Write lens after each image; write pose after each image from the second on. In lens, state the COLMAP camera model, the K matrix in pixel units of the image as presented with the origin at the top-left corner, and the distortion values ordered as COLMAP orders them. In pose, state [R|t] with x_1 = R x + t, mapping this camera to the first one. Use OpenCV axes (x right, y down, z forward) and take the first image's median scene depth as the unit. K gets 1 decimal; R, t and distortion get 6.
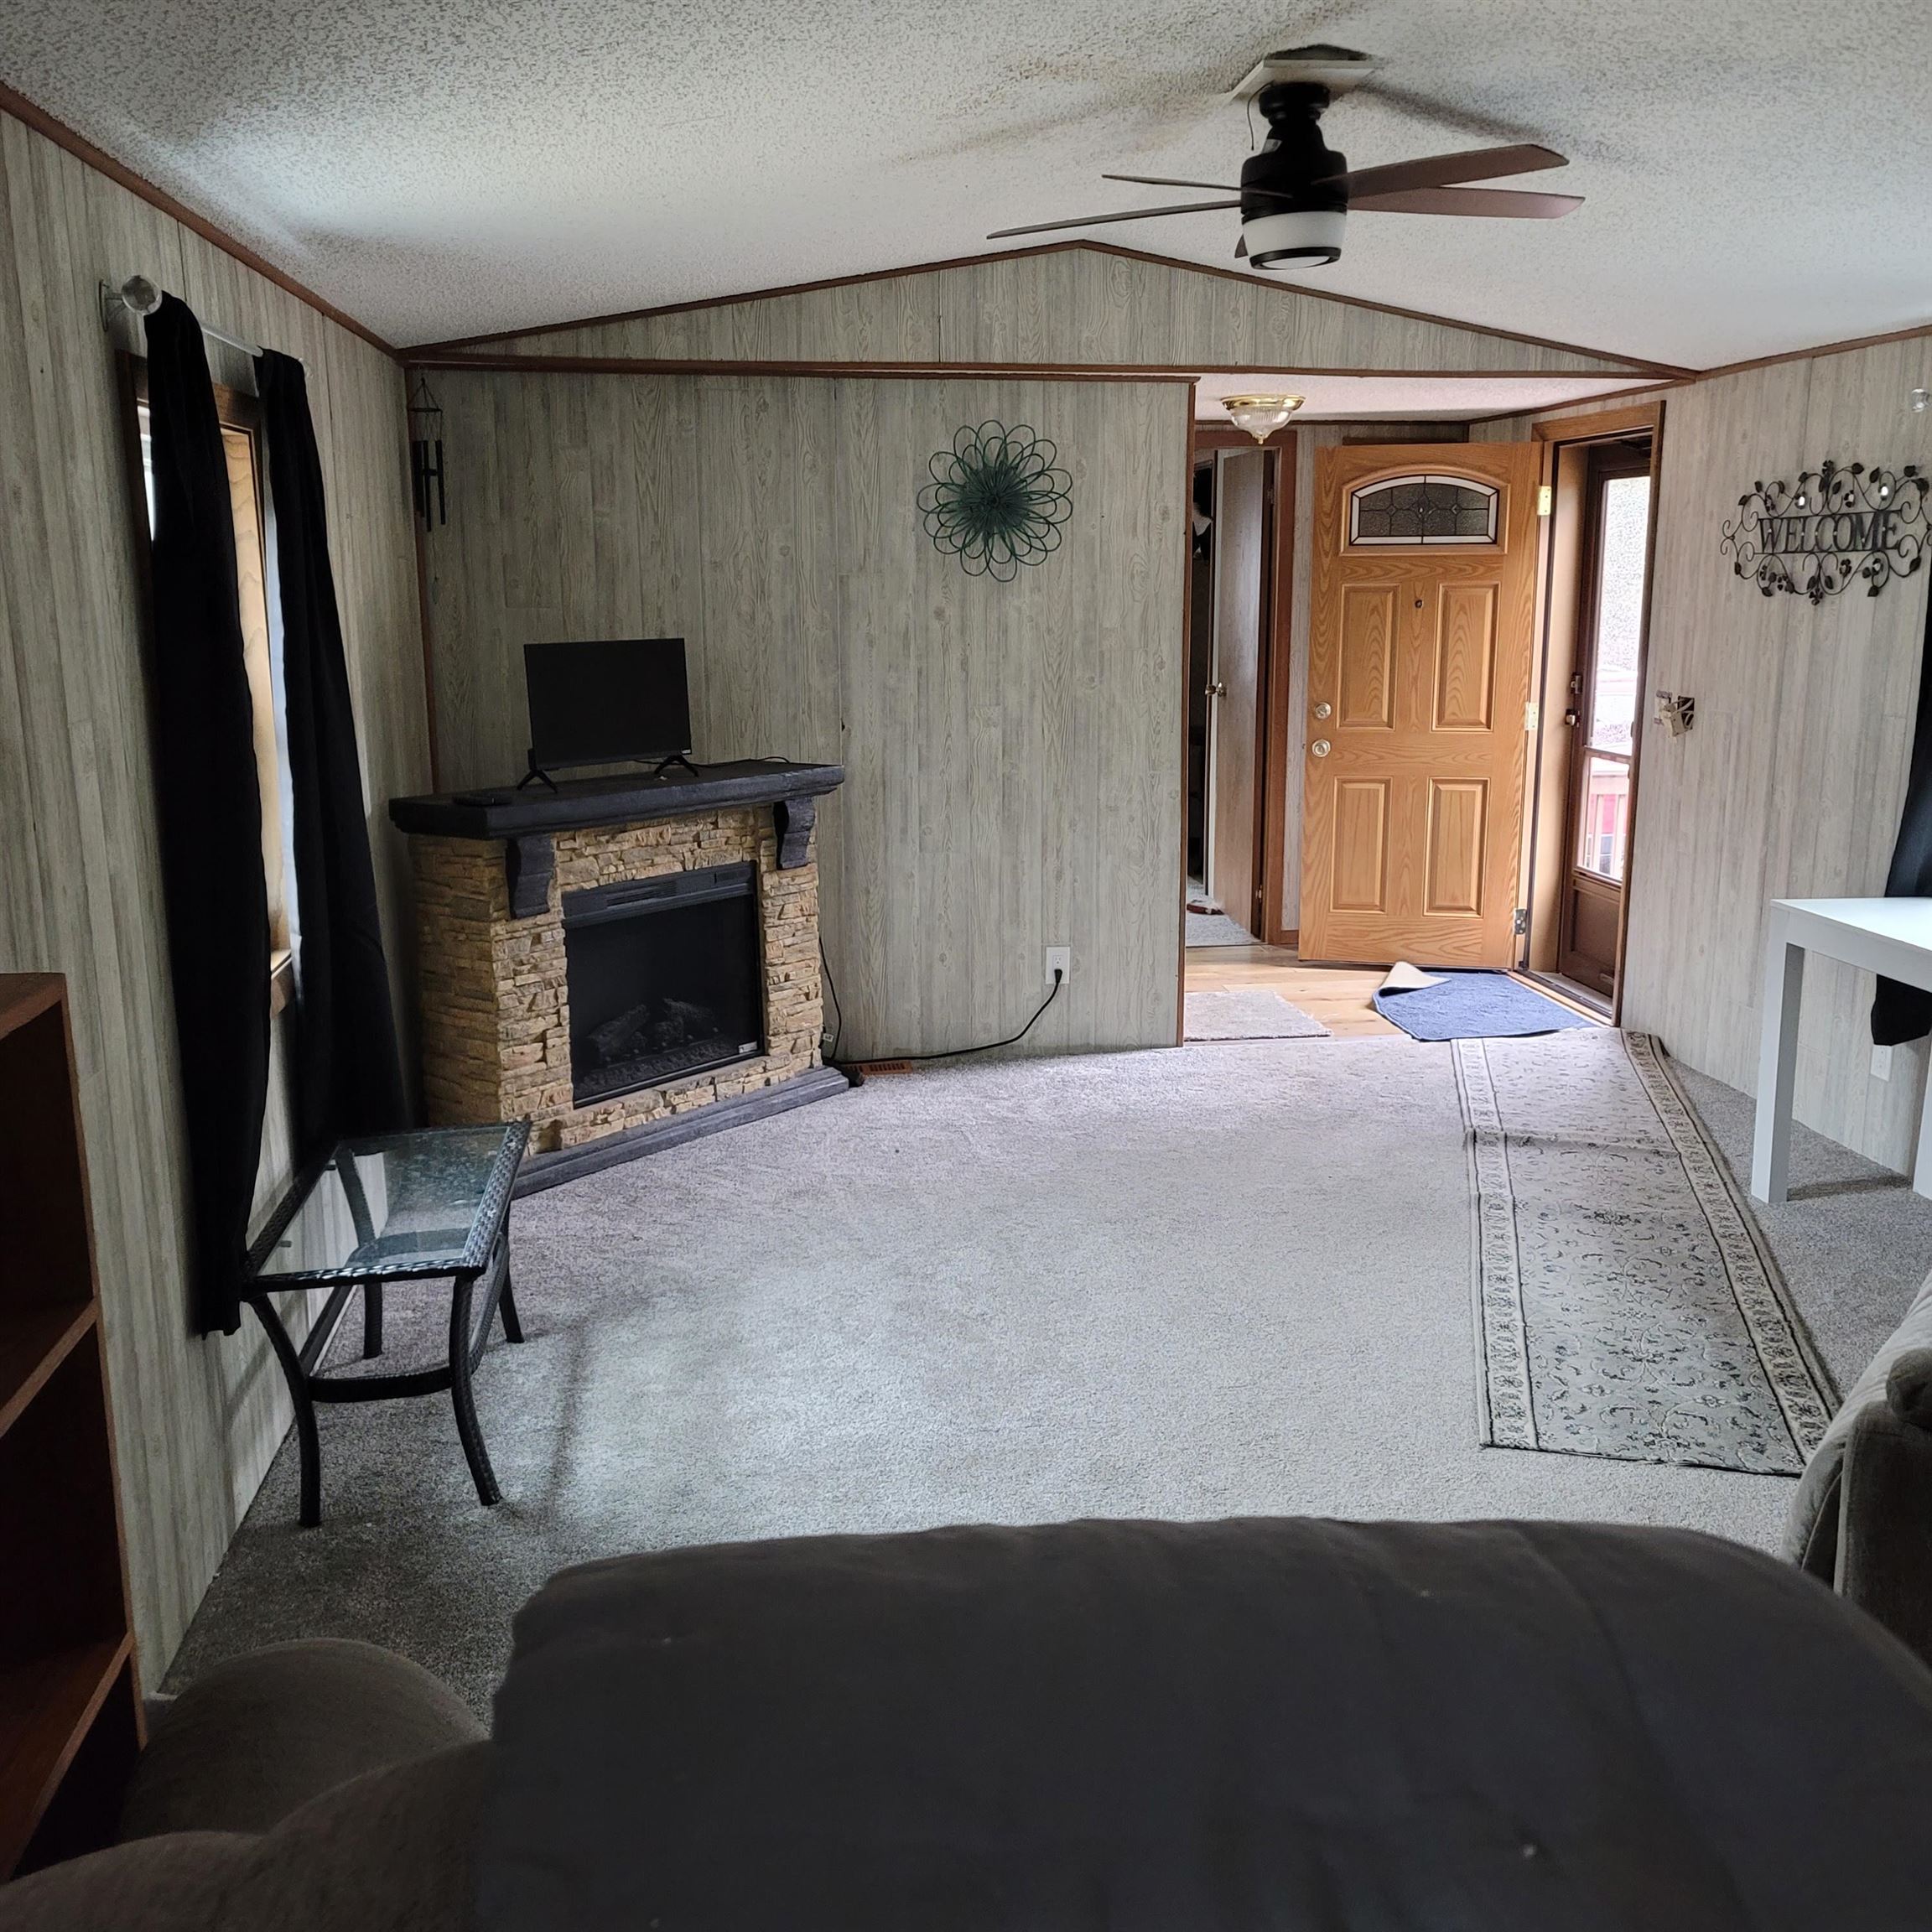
lens RADIAL K [[1876.1, 0, 1013.2], [0, 1876.1, 974.5], [0, 0, 1]] dist [0.051382, -0.012383]
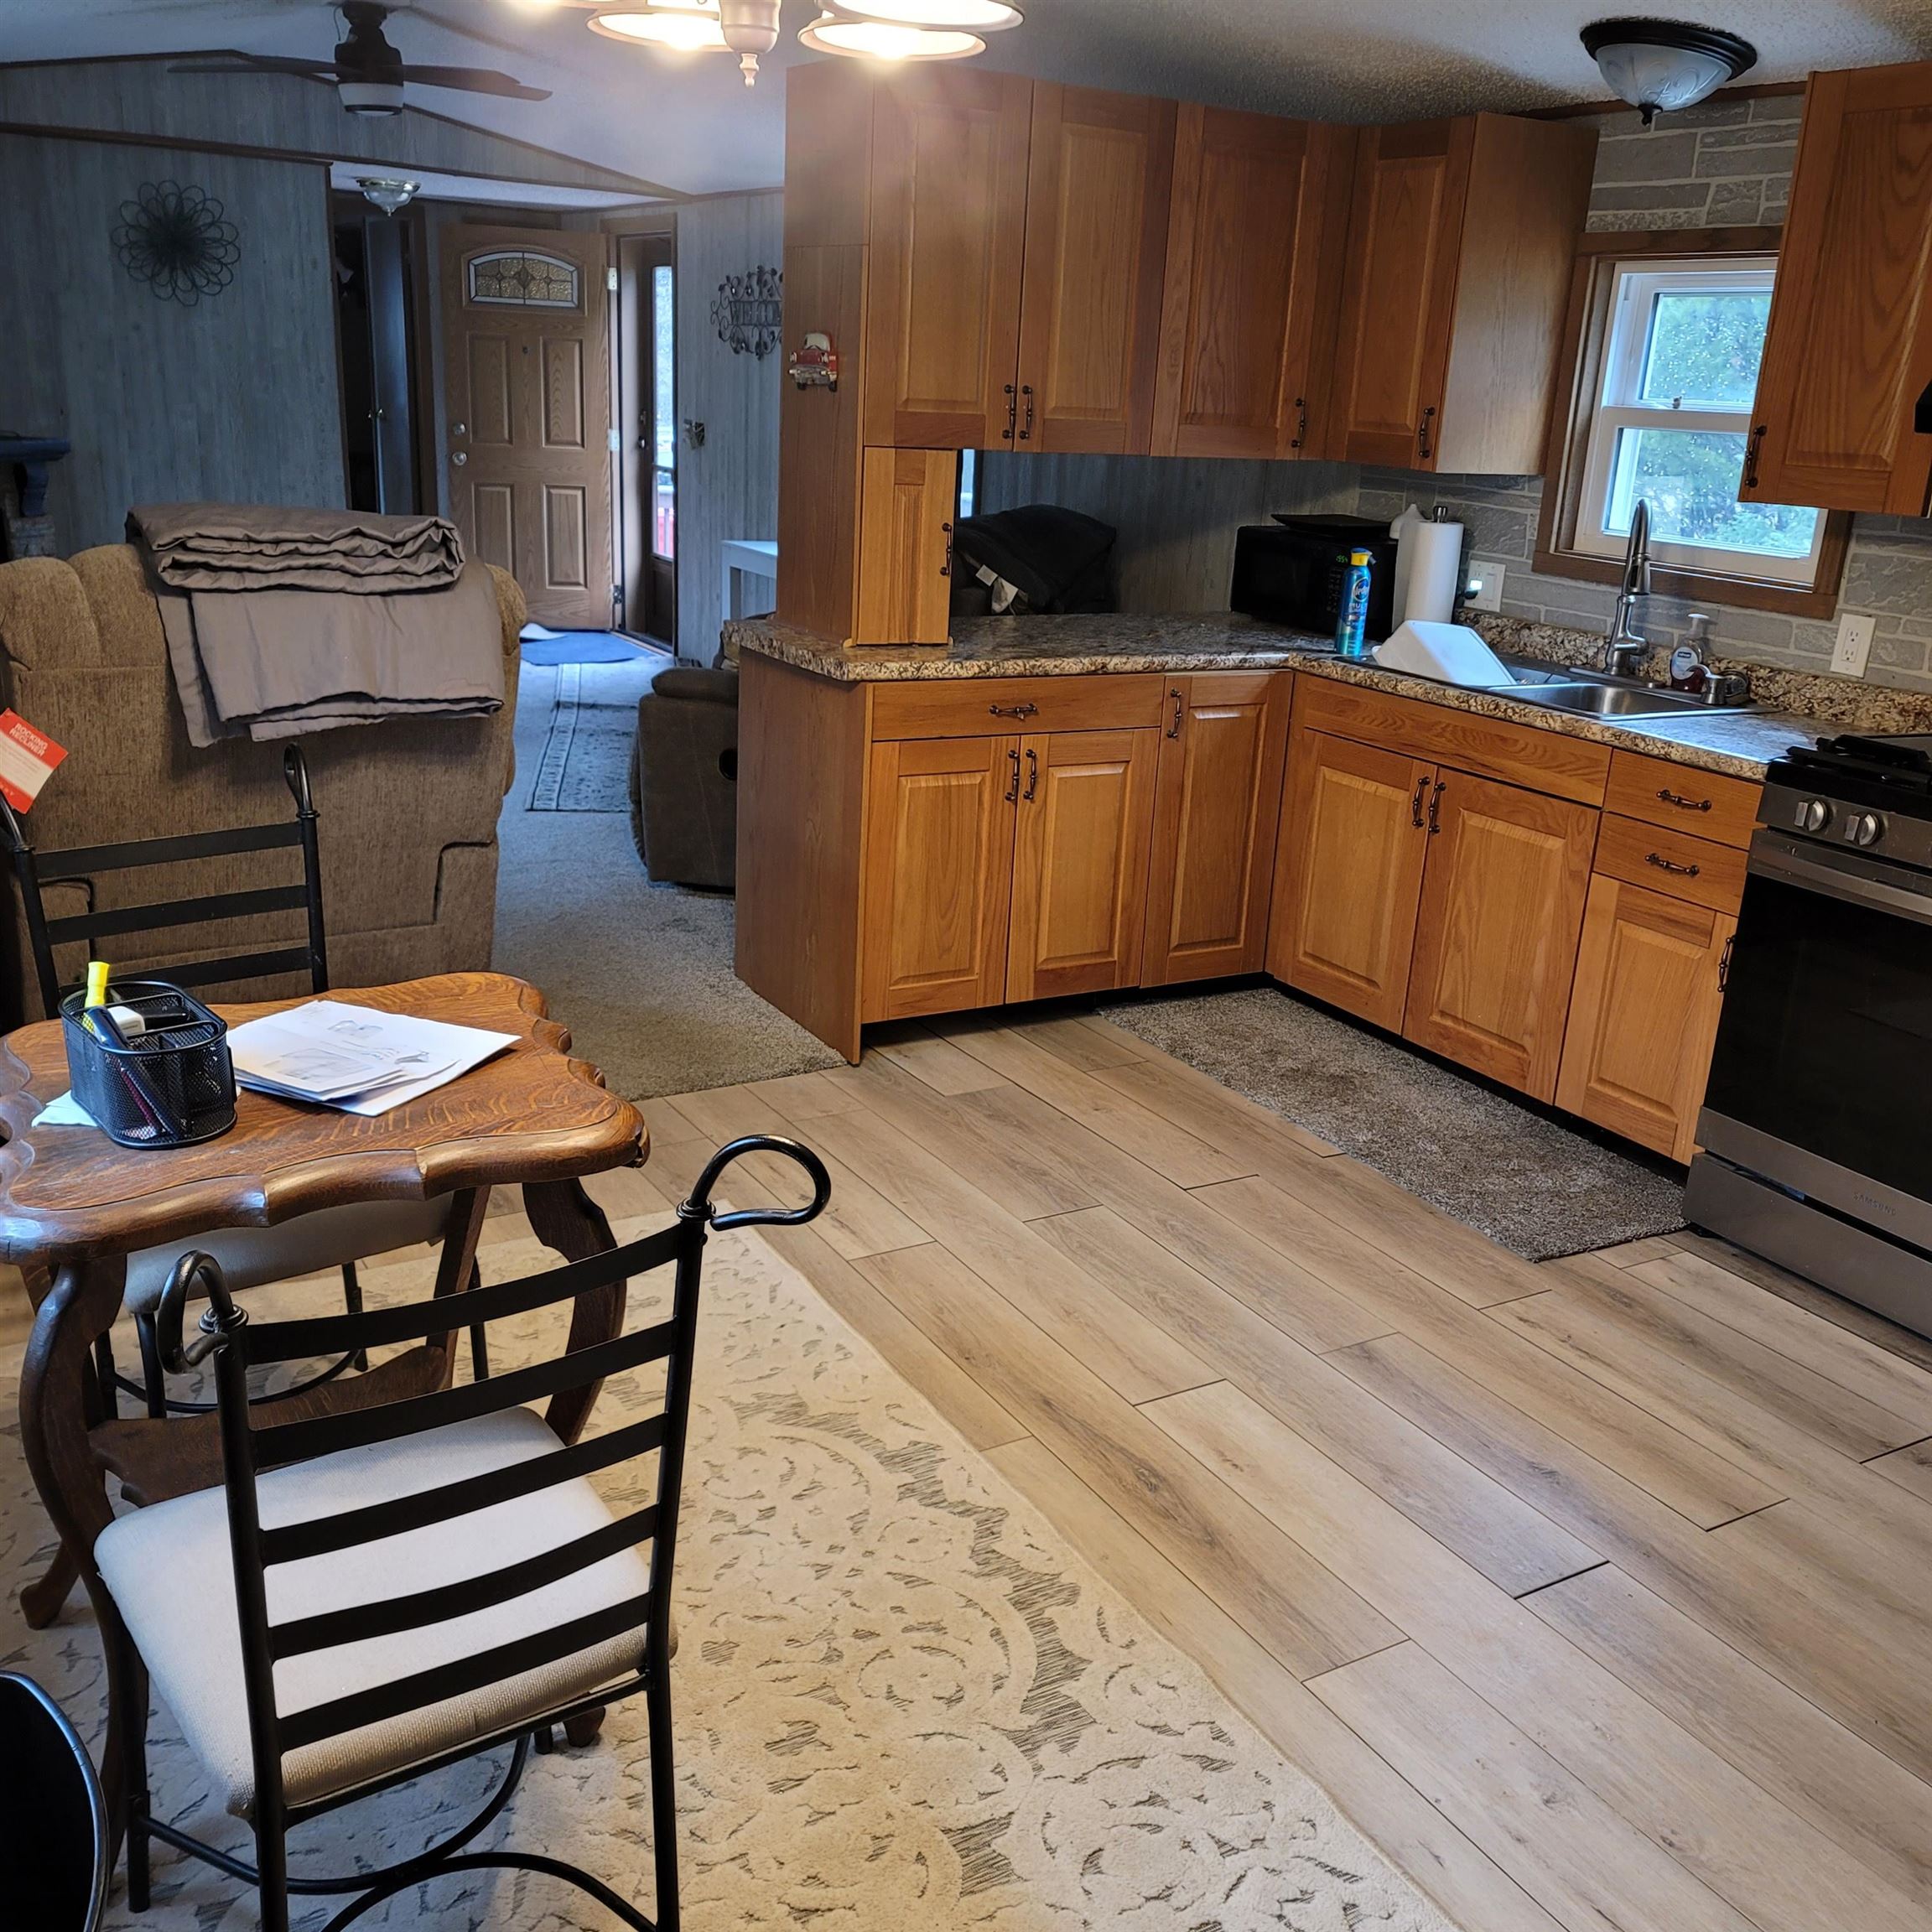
lens RADIAL K [[1885.8, 0, 1004.6], [0, 1885.8, 962.9], [0, 0, 1]] dist [0.055362, -0.030742]
pose [[0.923061, -0.066221, 0.378911, -0.015834], [0.027714, 0.993959, 0.106197, 0.127306], [-0.383654, -0.087525, 0.919320, -0.514897]]
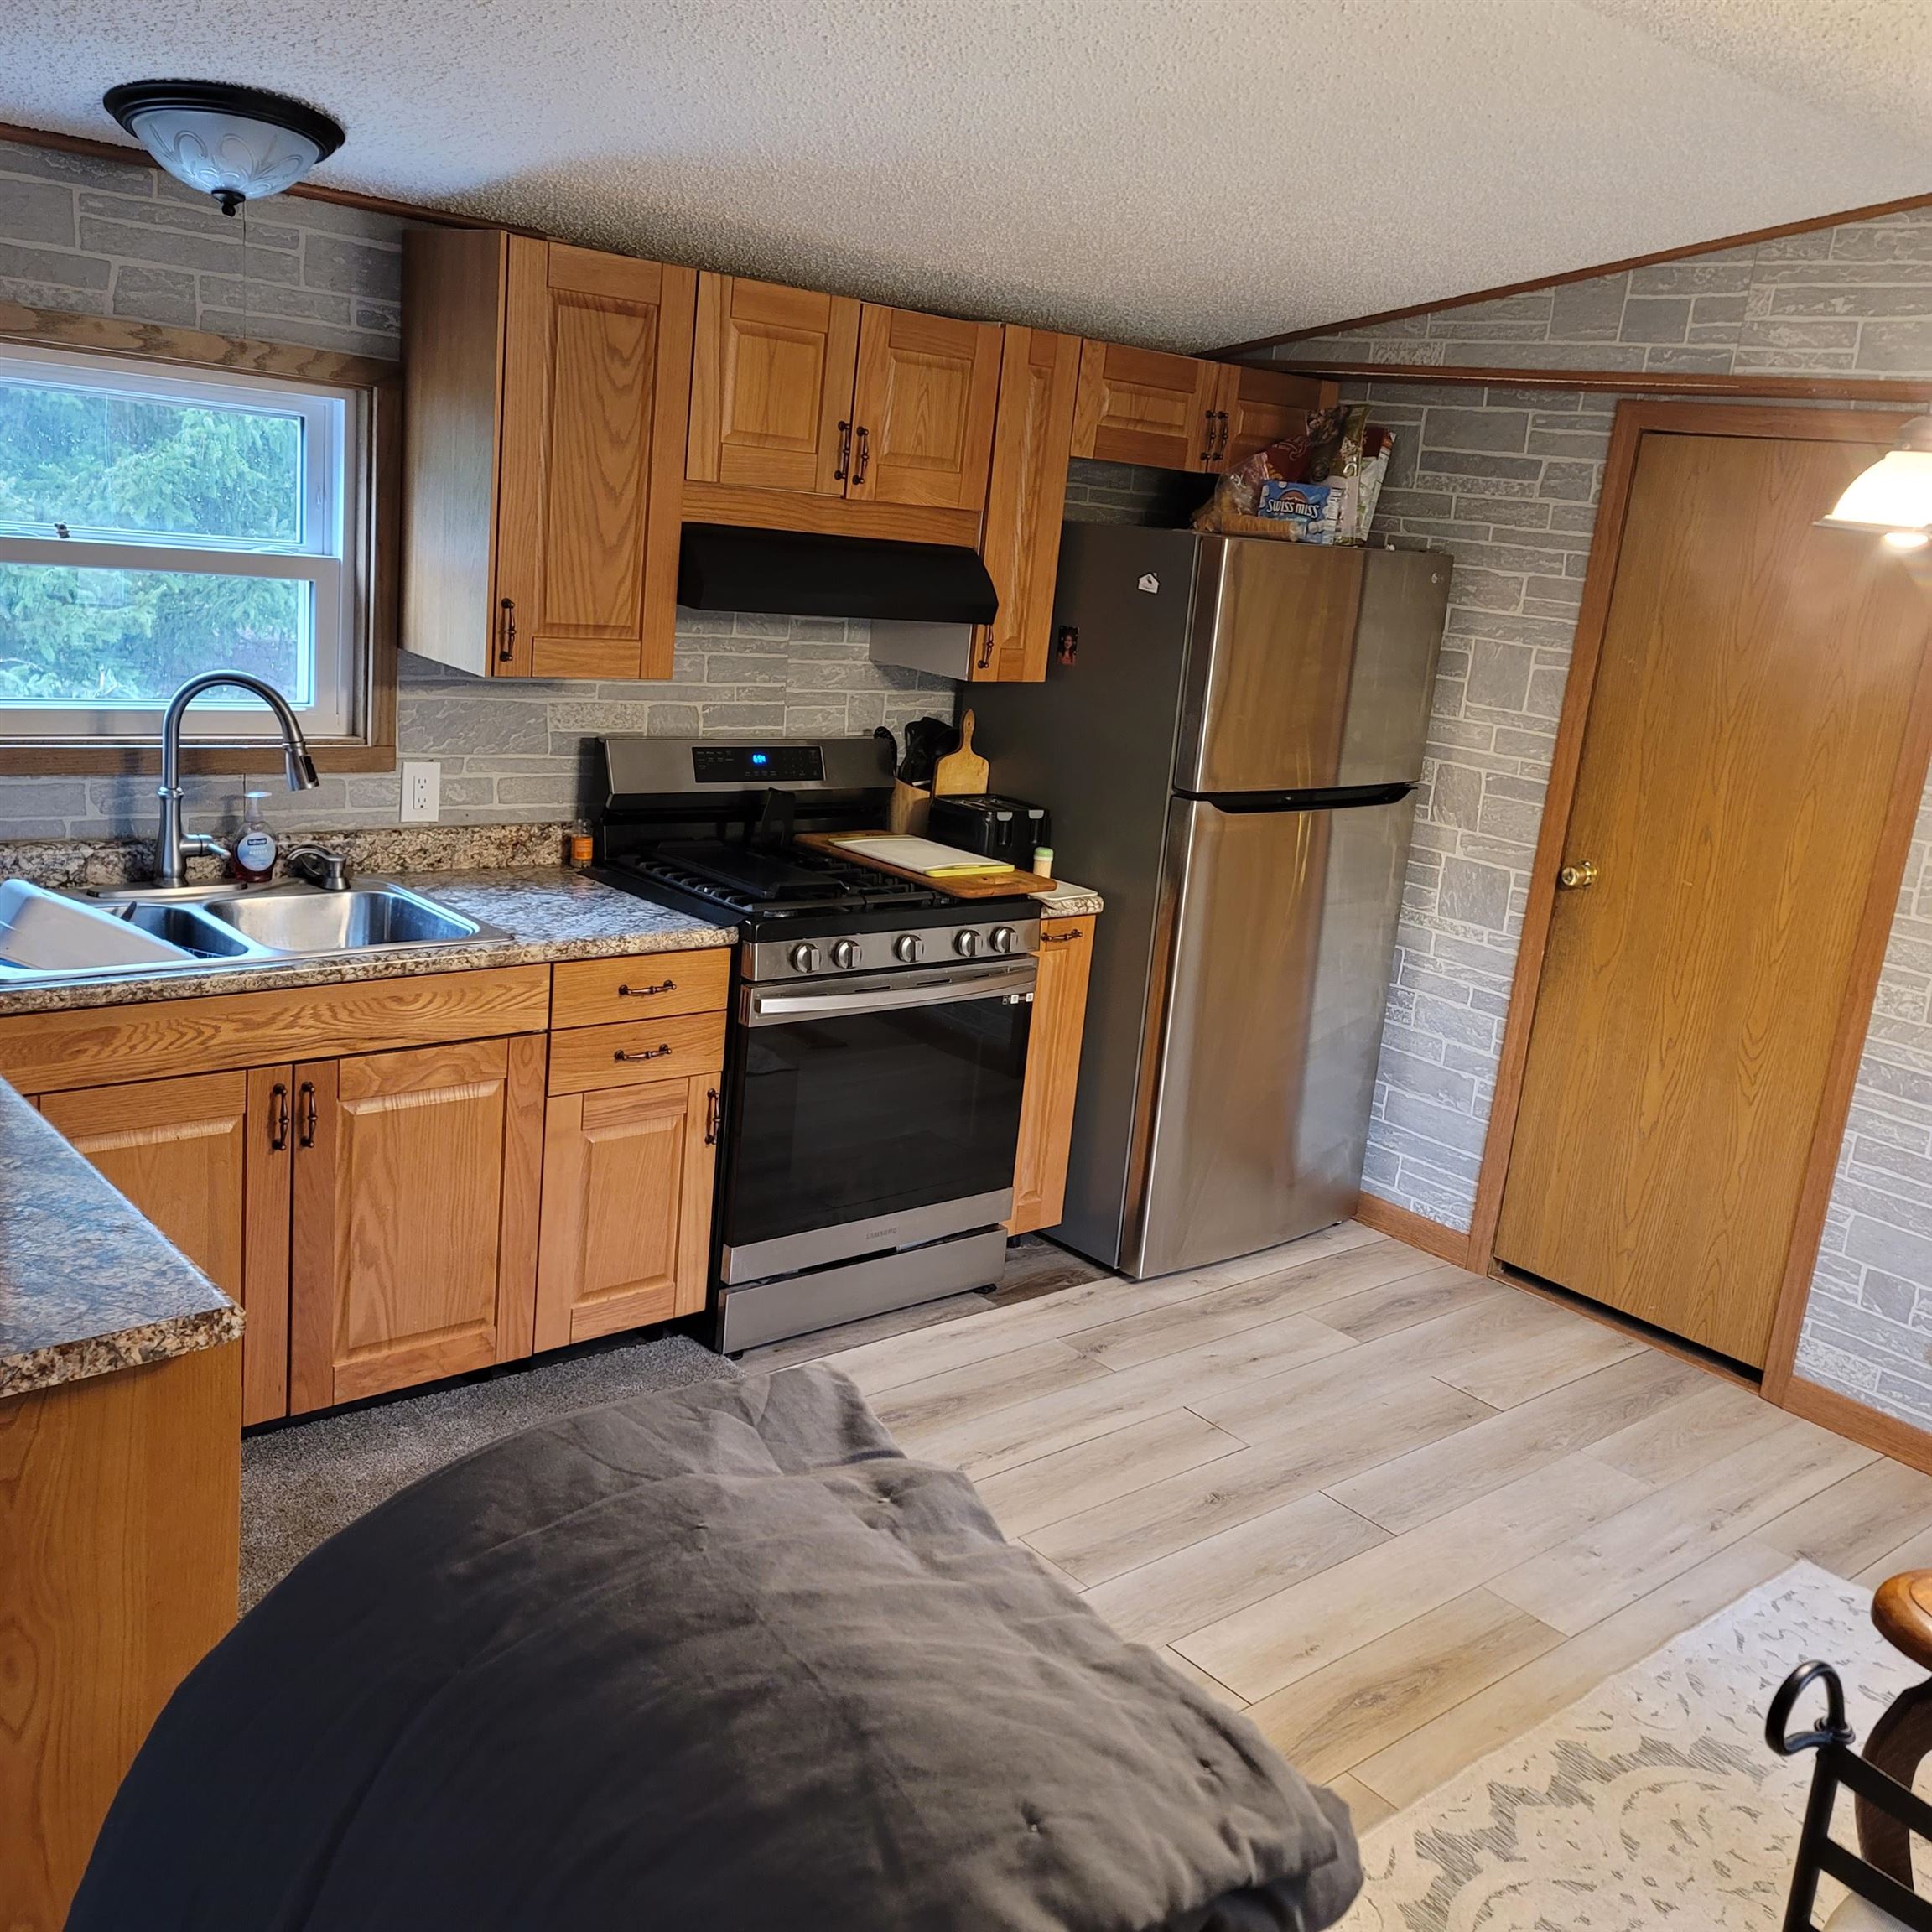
lens RADIAL K [[1885.8, 0, 1004.6], [0, 1885.8, 962.9], [0, 0, 1]] dist [0.055362, -0.030742]
pose [[-0.539376, -0.261729, 0.800357, -0.123041], [0.074857, 0.931803, 0.355161, -0.077234], [-0.838731, 0.251478, -0.483000, 0.202086]]
